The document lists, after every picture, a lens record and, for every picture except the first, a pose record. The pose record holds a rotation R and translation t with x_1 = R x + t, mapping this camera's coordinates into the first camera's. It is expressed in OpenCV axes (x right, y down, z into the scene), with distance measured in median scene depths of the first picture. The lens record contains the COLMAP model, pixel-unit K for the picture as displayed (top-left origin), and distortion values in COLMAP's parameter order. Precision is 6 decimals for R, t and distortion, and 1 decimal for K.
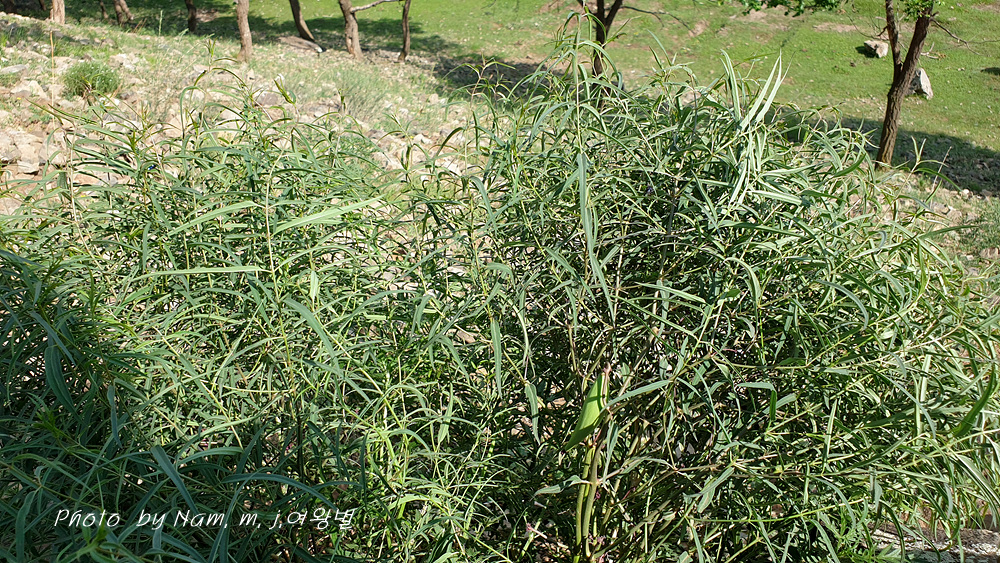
lens RADIAL K [[720.9, 0, 497.2], [0, 720.9, 236.0], [0, 0, 1]] dist [-0.029806, 0.004345]
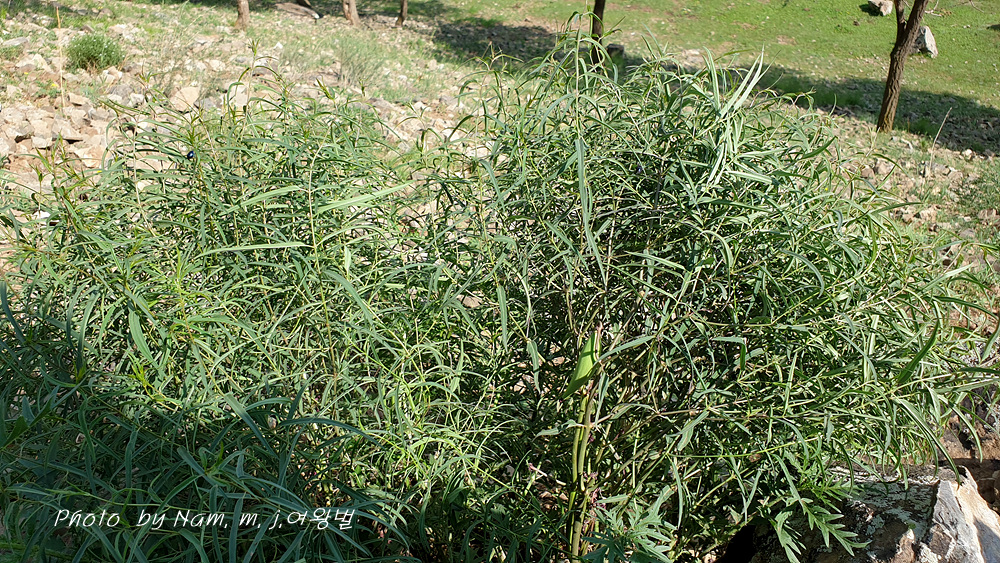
lens RADIAL K [[777.7, 0, 500.0], [0, 777.7, 281.5], [0, 0, 1]] dist [0.000441, -0.145411]
pose [[0.999896, -0.008145, 0.011922, -0.017655], [0.006735, 0.993473, 0.113871, -0.027126], [-0.012771, -0.113779, 0.993424, -0.196290]]
